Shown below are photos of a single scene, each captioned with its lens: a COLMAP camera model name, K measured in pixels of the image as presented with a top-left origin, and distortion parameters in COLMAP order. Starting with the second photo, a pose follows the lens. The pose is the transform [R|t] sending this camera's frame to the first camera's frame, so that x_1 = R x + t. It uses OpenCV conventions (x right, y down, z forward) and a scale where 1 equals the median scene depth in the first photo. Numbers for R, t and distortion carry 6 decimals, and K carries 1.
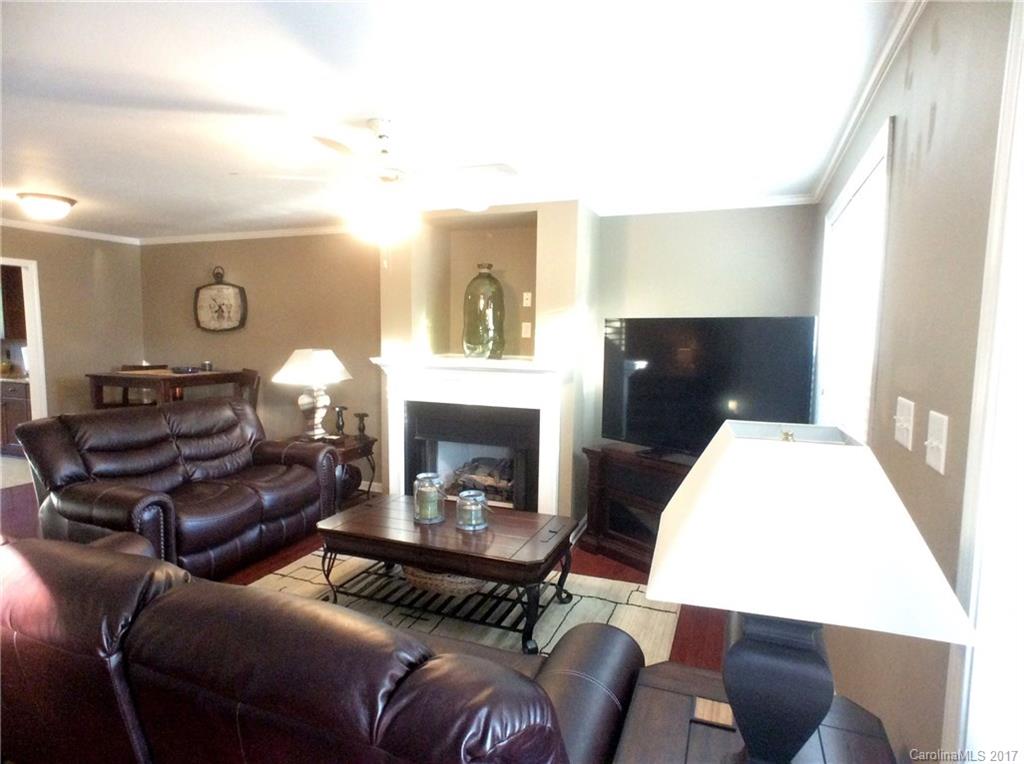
lens RADIAL K [[588.8, 0, 513.8], [0, 588.8, 385.8], [0, 0, 1]] dist [-0.002795, 0.002062]
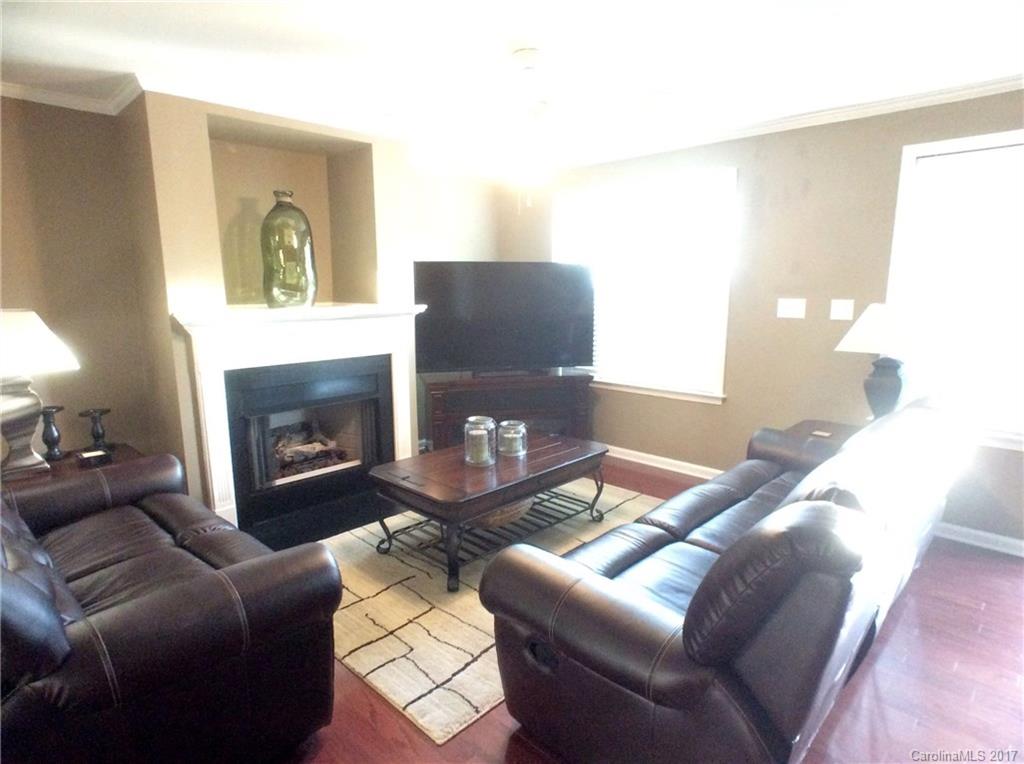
lens RADIAL K [[588.8, 0, 510.3], [0, 588.8, 382.7], [0, 0, 1]] dist [-0.002795, 0.002062]
pose [[0.403965, -0.172493, 0.898364, -0.701147], [0.092804, 0.984722, 0.147343, -0.034639], [-0.910055, 0.023850, 0.413802, 0.377887]]
